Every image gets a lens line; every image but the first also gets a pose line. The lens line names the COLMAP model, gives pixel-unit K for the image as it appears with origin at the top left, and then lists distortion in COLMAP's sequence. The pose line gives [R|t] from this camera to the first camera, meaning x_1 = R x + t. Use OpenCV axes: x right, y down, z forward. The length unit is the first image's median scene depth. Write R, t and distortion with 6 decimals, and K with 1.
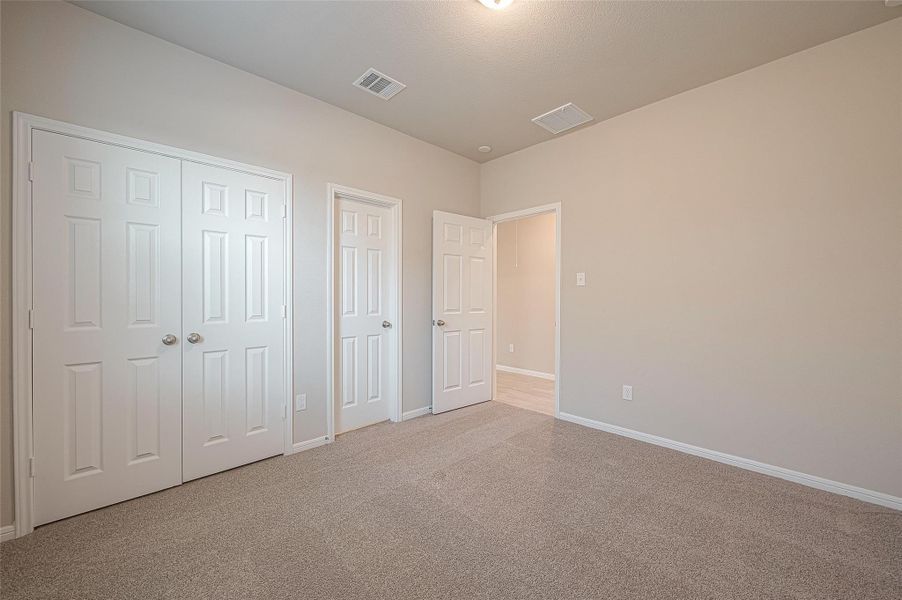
lens RADIAL K [[366.3, 0, 449.7], [0, 366.3, 299.3], [0, 0, 1]] dist [-0.001120, -0.000376]
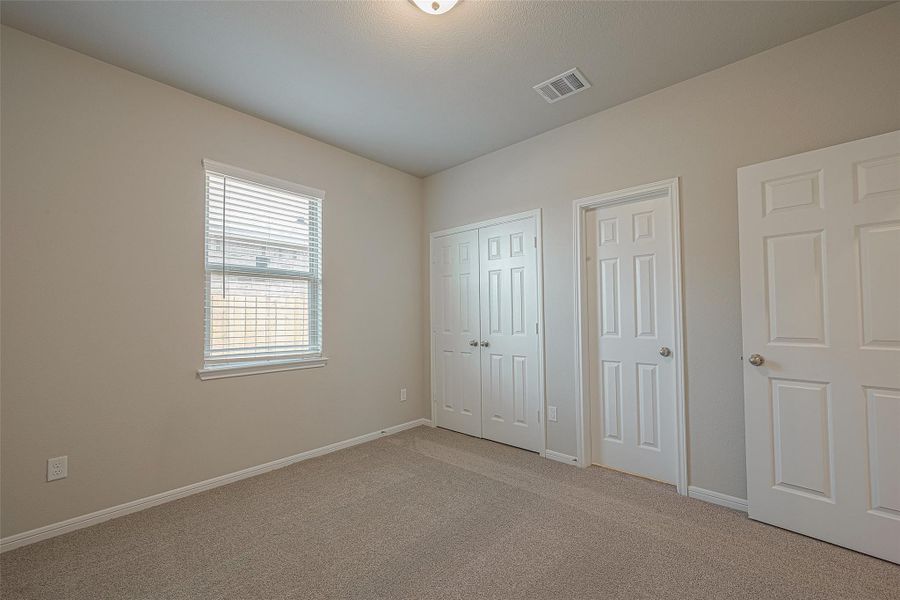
lens RADIAL K [[352.7, 0, 447.9], [0, 352.7, 302.8], [0, 0, 1]] dist [-0.008897, -0.000188]
pose [[0.068438, -0.033886, -0.997080, 0.512998], [0.004956, 0.999422, -0.033625, -0.009050], [0.997643, -0.002640, 0.068566, 0.518036]]
